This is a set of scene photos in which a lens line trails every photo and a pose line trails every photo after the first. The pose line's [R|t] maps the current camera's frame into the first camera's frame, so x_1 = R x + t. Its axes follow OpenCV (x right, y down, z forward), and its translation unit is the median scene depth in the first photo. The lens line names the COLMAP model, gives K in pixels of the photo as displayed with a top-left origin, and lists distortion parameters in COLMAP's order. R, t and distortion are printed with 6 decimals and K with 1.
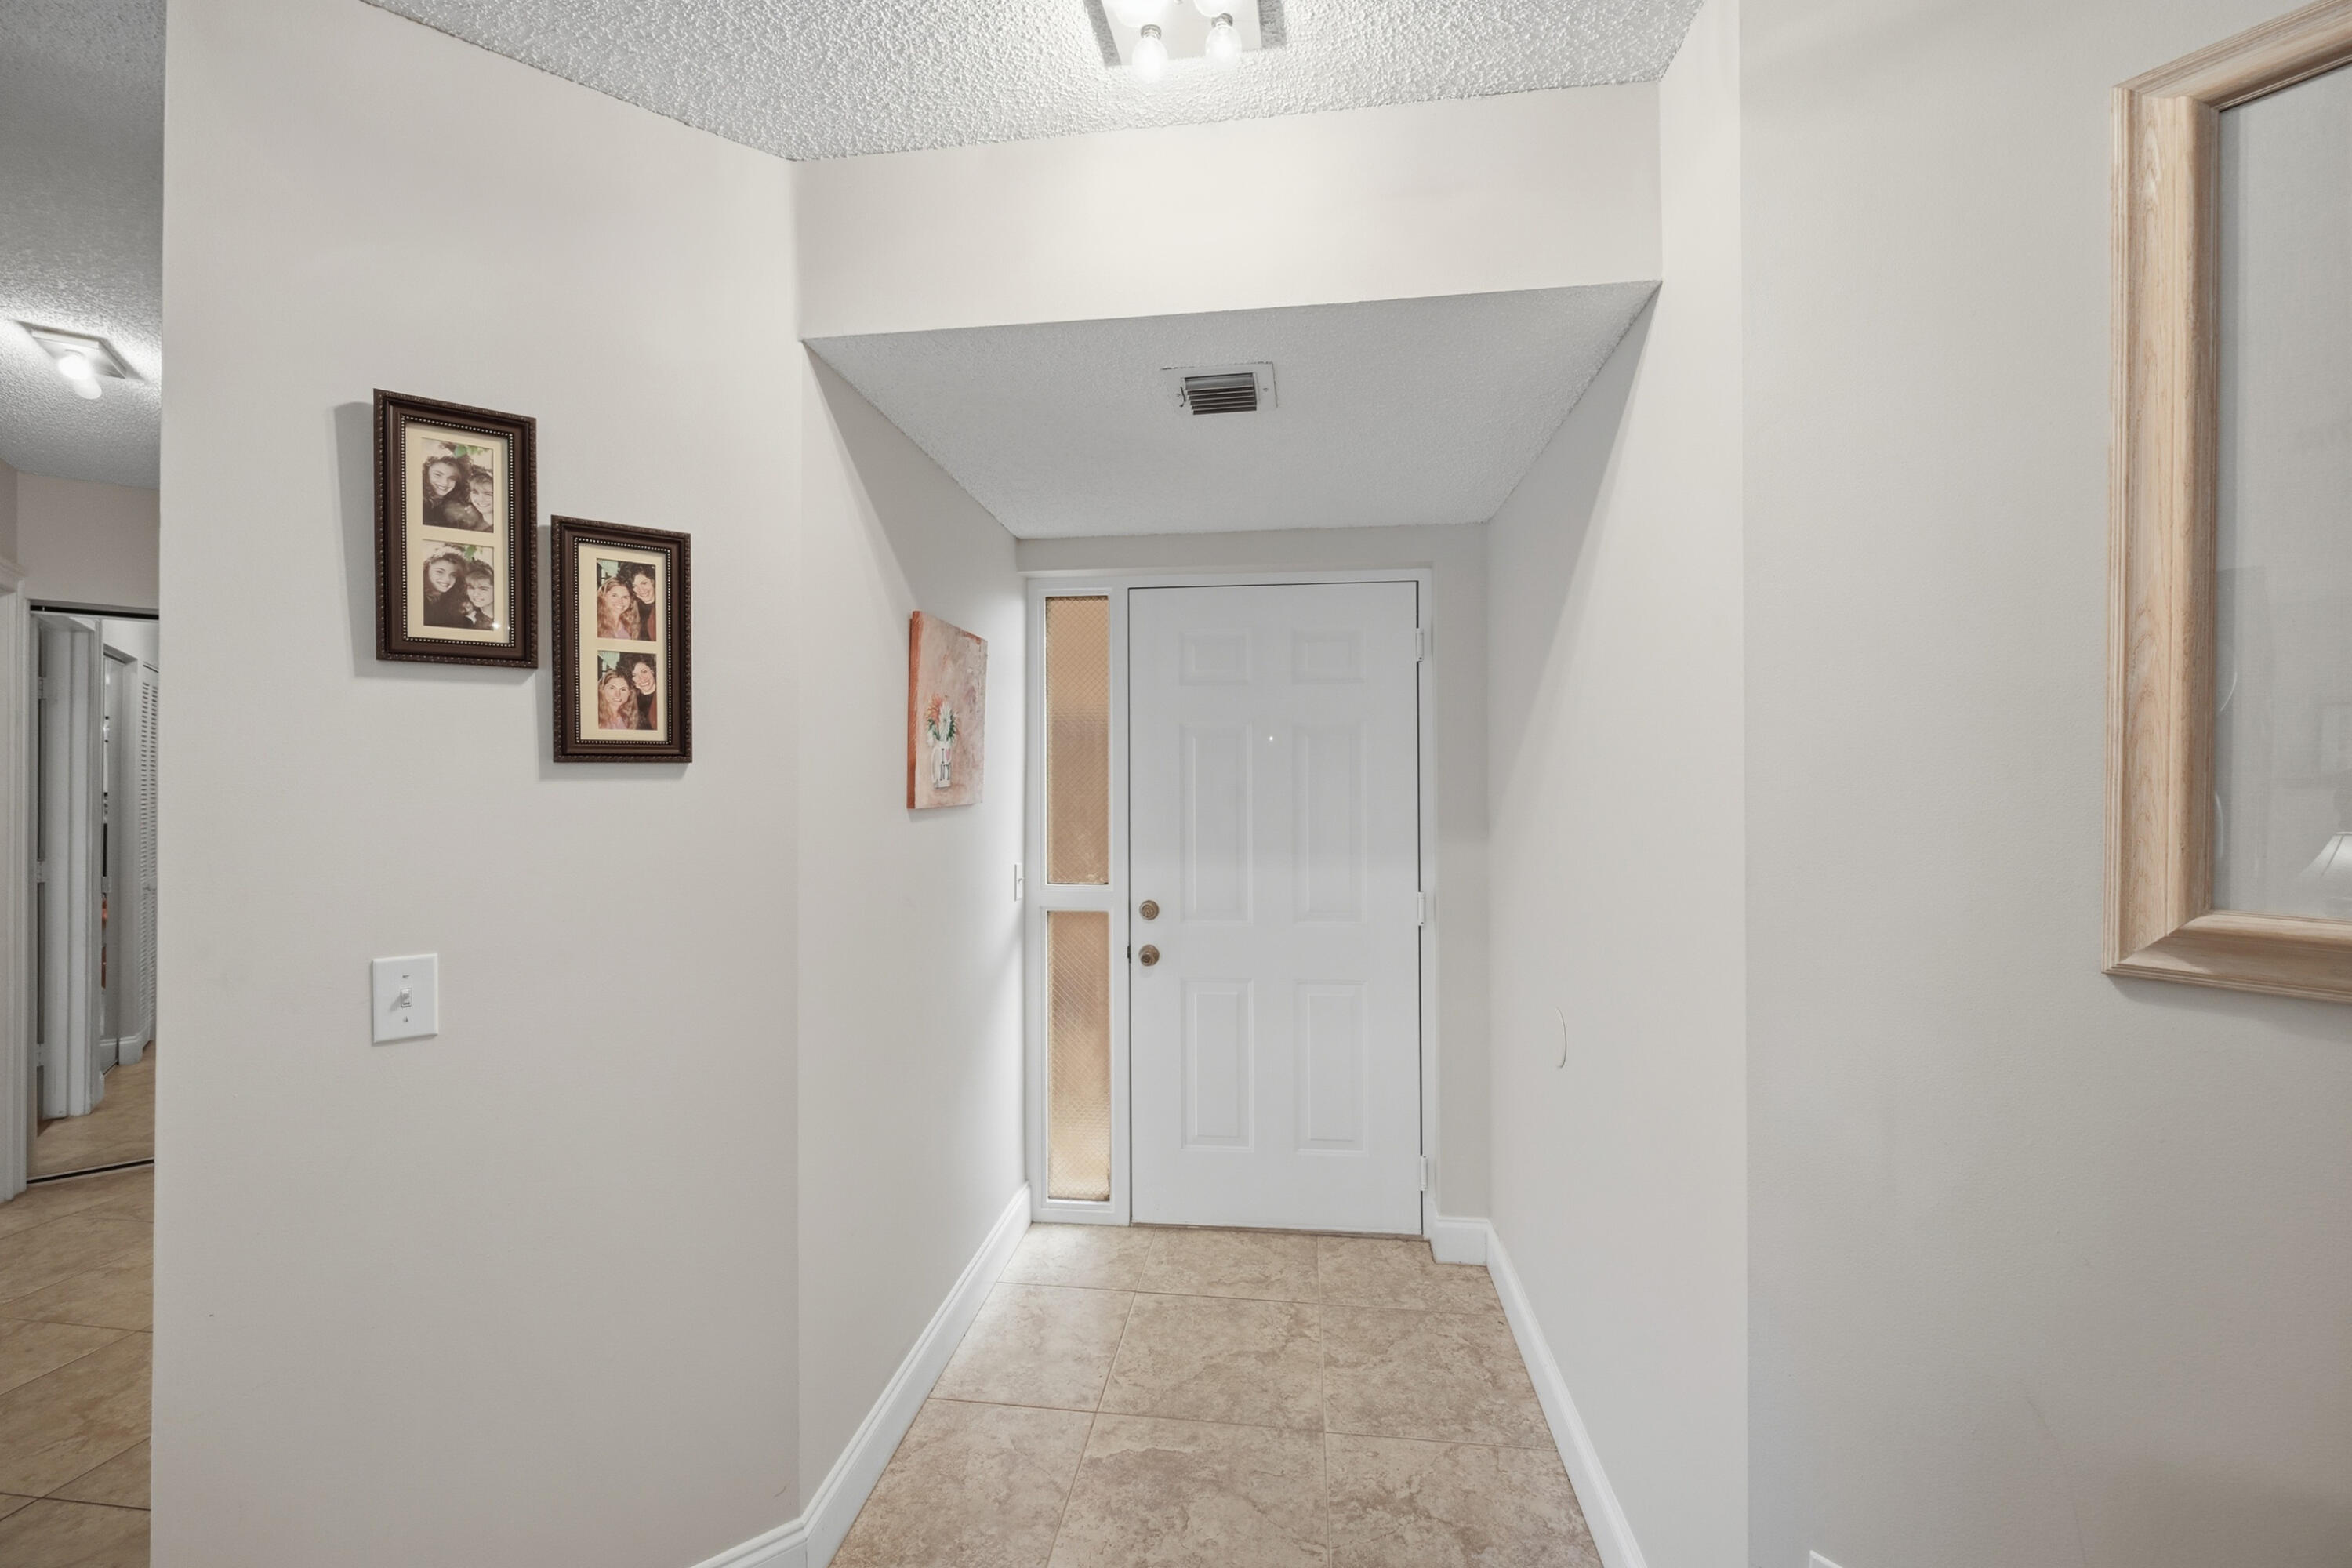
lens RADIAL K [[931.3, 0, 1187.7], [0, 931.3, 791.6], [0, 0, 1]] dist [-0.001339, -0.000374]
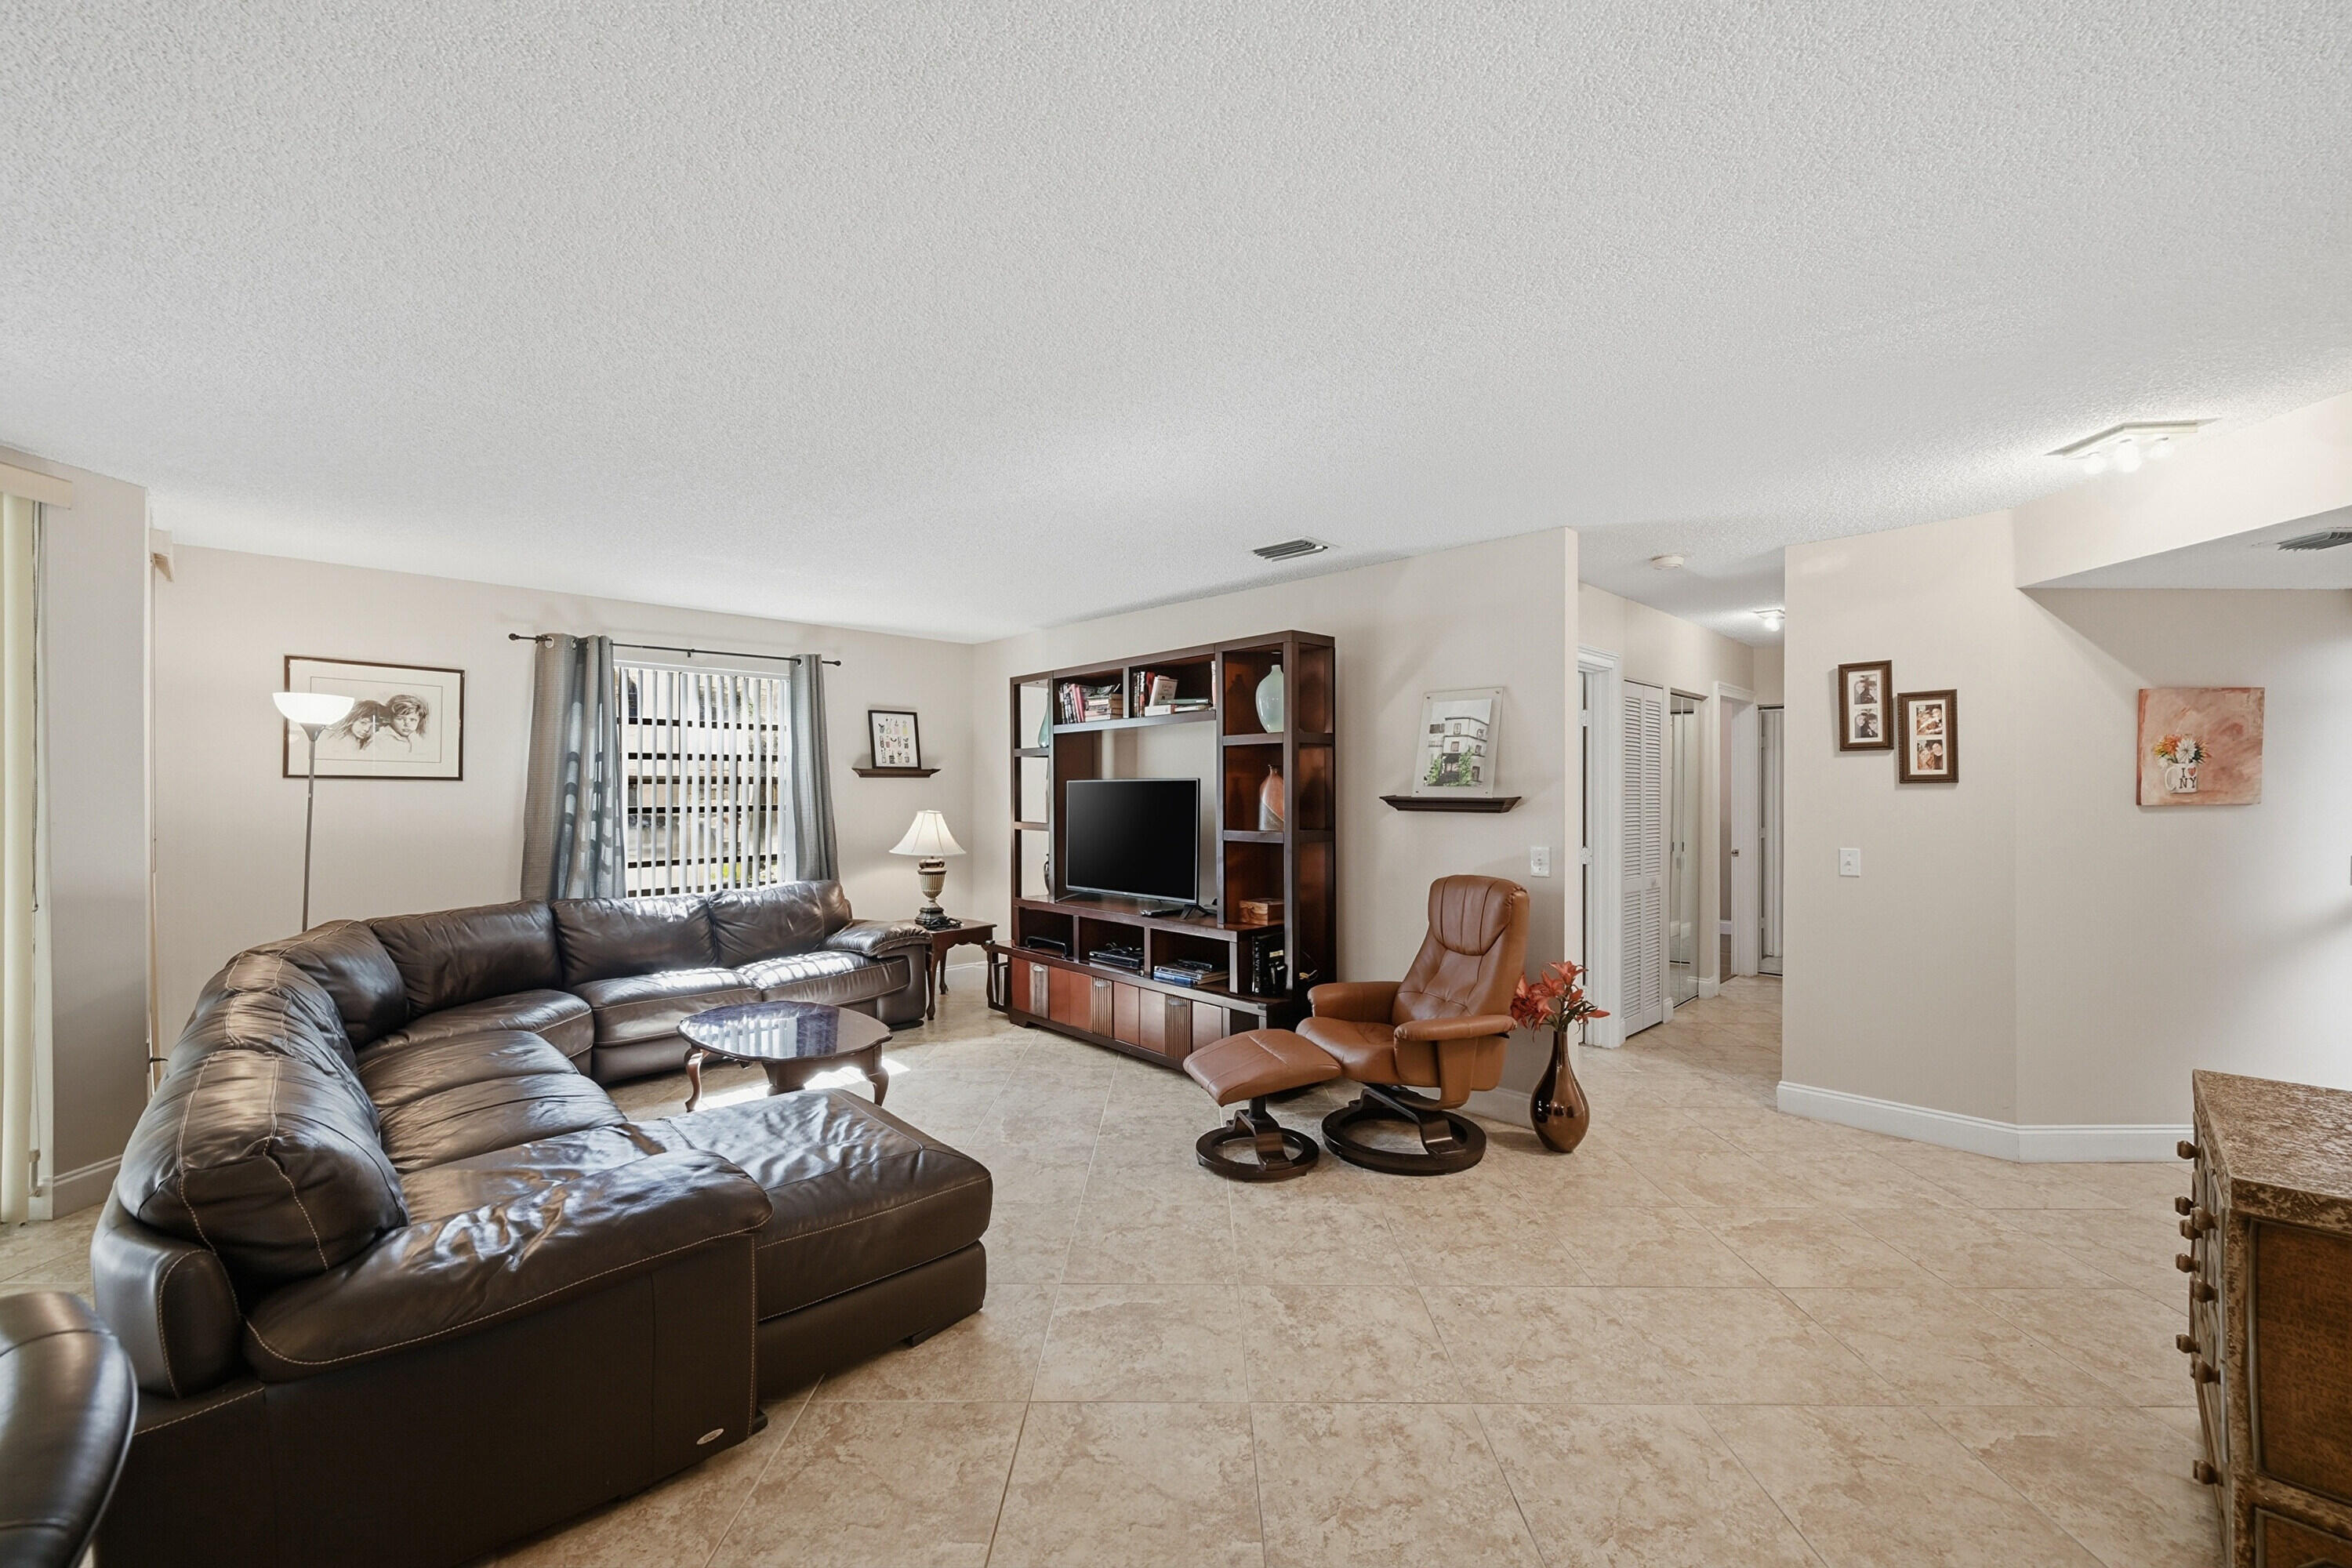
lens RADIAL K [[931.3, 0, 1181.9], [0, 931.3, 783.2], [0, 0, 1]] dist [-0.001339, -0.000374]
pose [[0.119245, -0.006199, -0.992846, 1.685113], [-0.000703, 0.999980, -0.006328, -0.014247], [0.992865, 0.001453, 0.119238, -1.338612]]
